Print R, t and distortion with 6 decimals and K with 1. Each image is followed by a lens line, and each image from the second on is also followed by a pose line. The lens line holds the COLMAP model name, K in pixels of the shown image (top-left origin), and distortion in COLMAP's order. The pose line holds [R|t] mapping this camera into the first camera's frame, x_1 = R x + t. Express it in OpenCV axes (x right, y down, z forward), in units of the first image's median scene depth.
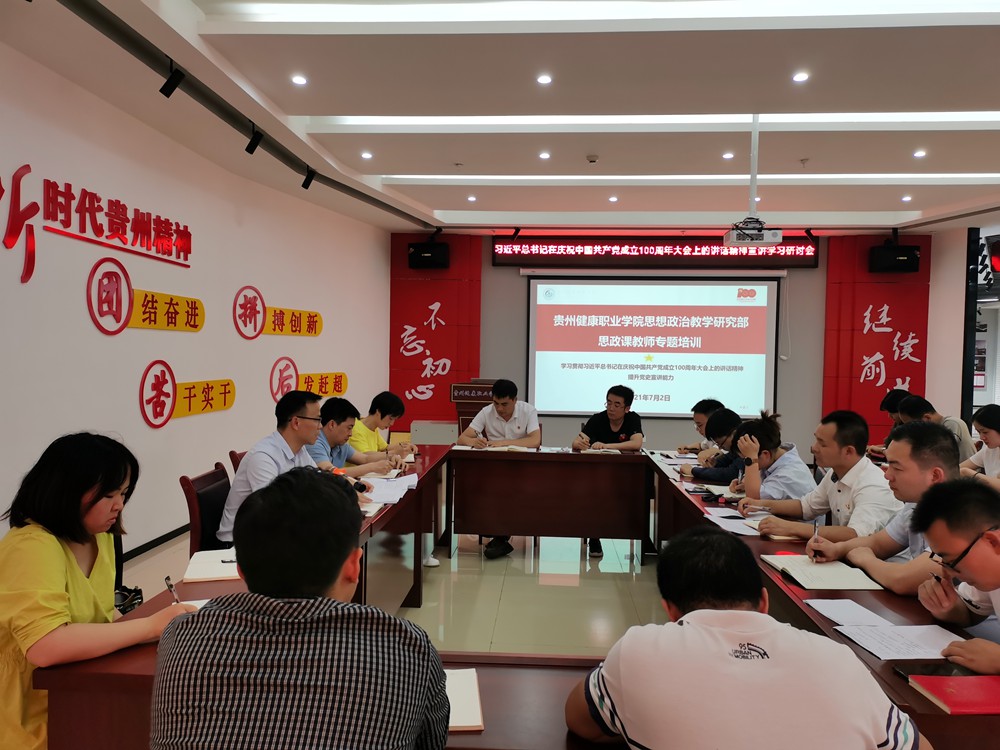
lens RADIAL K [[749.8, 0, 500.0], [0, 749.8, 375.0], [0, 0, 1]] dist [0.002863, 0.000085]
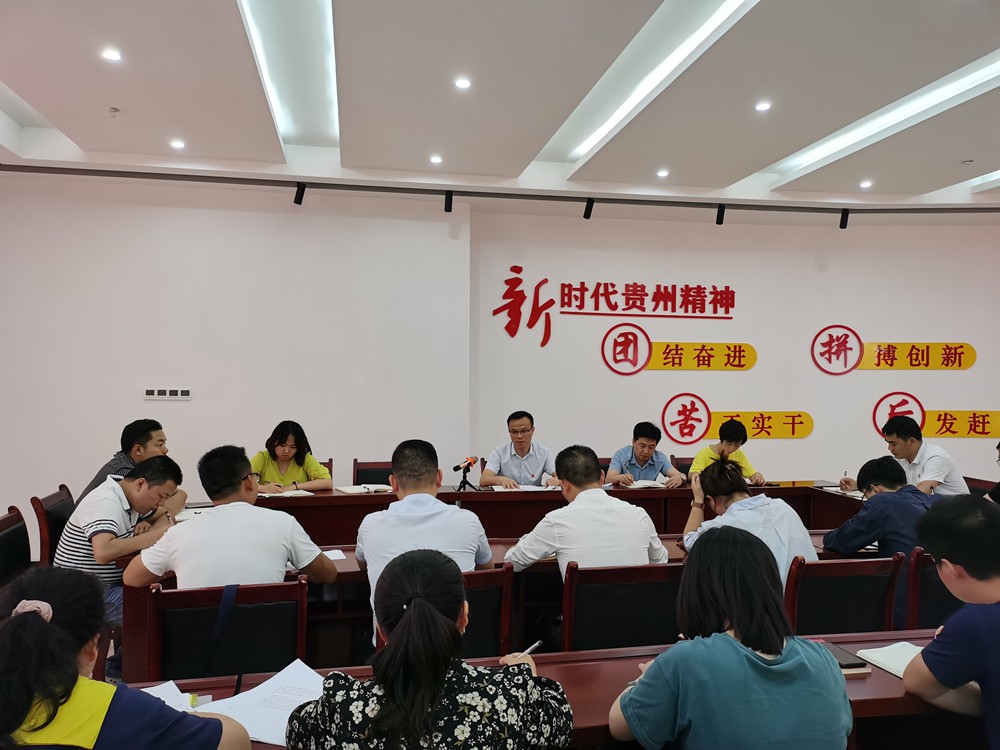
lens RADIAL K [[749.8, 0, 500.0], [0, 749.8, 375.0], [0, 0, 1]] dist [0.002863, 0.000085]
pose [[0.254060, -0.017076, -0.967038, 0.773995], [-0.029255, 0.999251, -0.025330, -0.008962], [0.966746, 0.034726, 0.253370, 0.361193]]
